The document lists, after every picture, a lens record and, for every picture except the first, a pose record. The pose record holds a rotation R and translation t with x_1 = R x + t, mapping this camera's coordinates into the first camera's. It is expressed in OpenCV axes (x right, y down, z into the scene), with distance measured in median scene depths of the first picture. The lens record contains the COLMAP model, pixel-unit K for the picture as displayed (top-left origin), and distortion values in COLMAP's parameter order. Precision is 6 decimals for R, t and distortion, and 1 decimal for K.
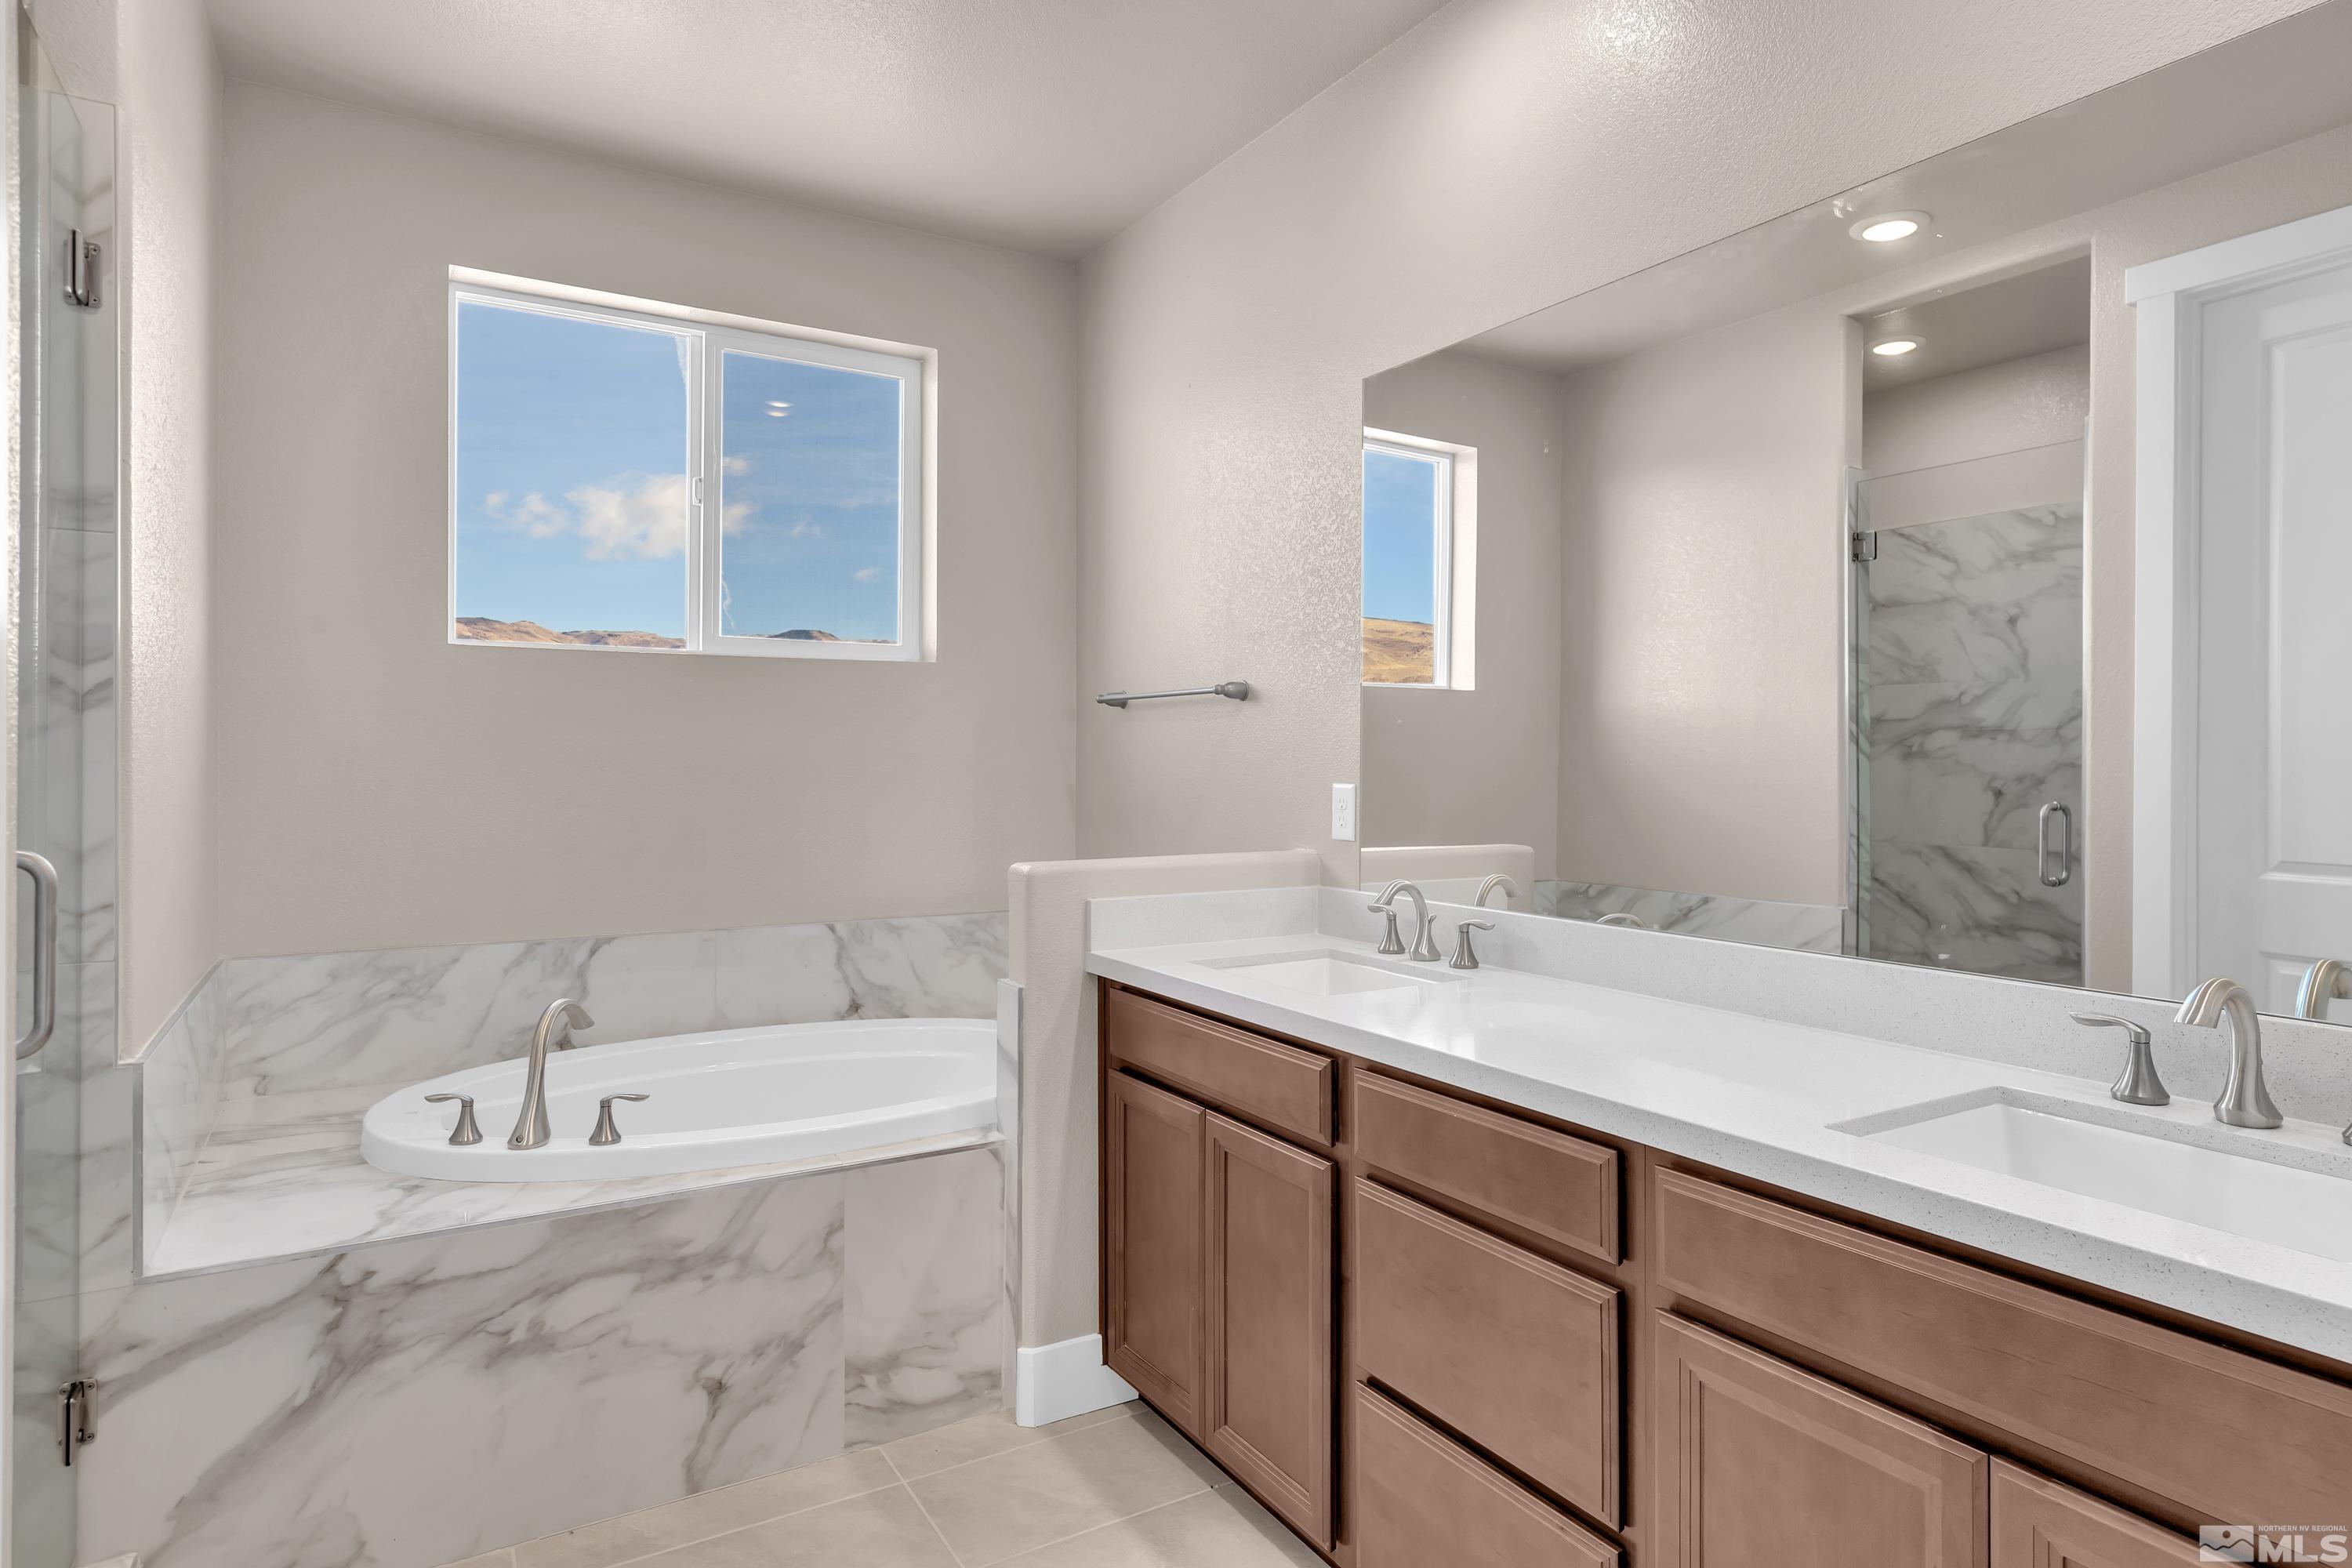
lens RADIAL K [[1393.8, 0, 1179.3], [0, 1393.8, 768.5], [0, 0, 1]] dist [0.009493, -0.000579]
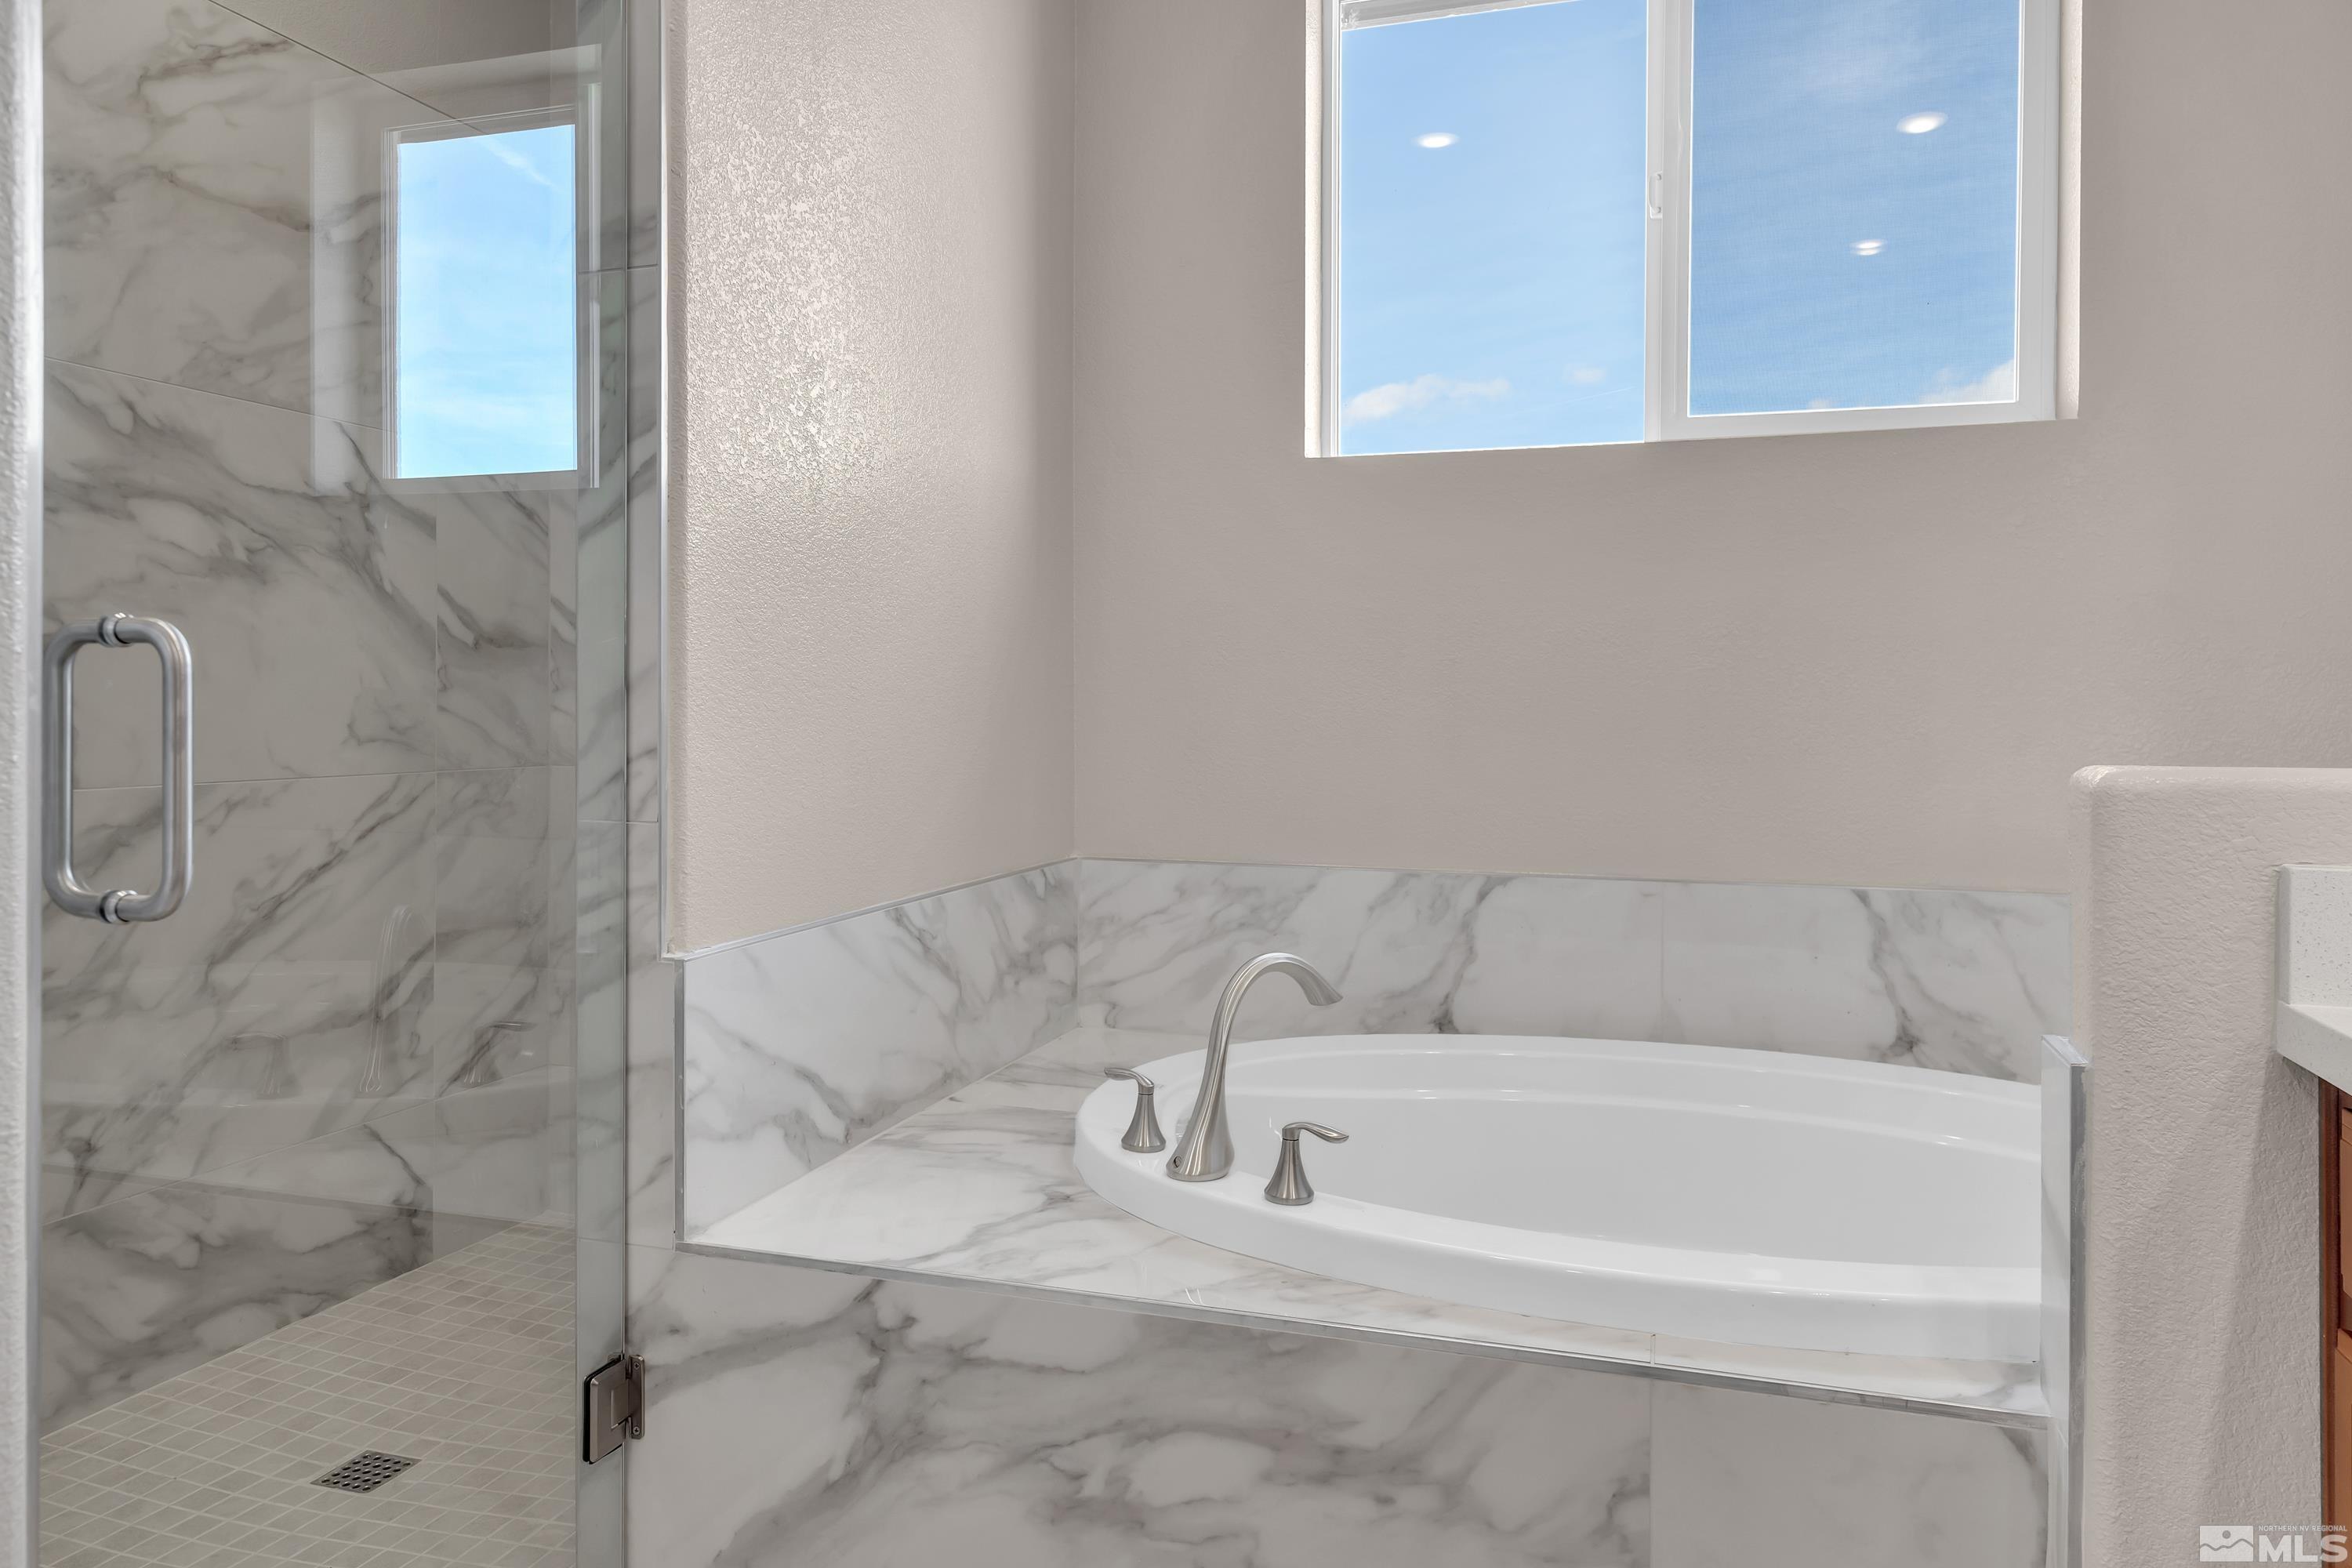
lens RADIAL K [[1544.3, 0, 1174.7], [0, 1544.3, 706.1], [0, 0, 1]] dist [0.007114, 0.000133]
pose [[0.667010, 0.005189, -0.745030, 0.051763], [-0.011164, 0.999933, -0.003030, 0.060221], [0.744965, 0.010338, 0.667024, 0.535036]]
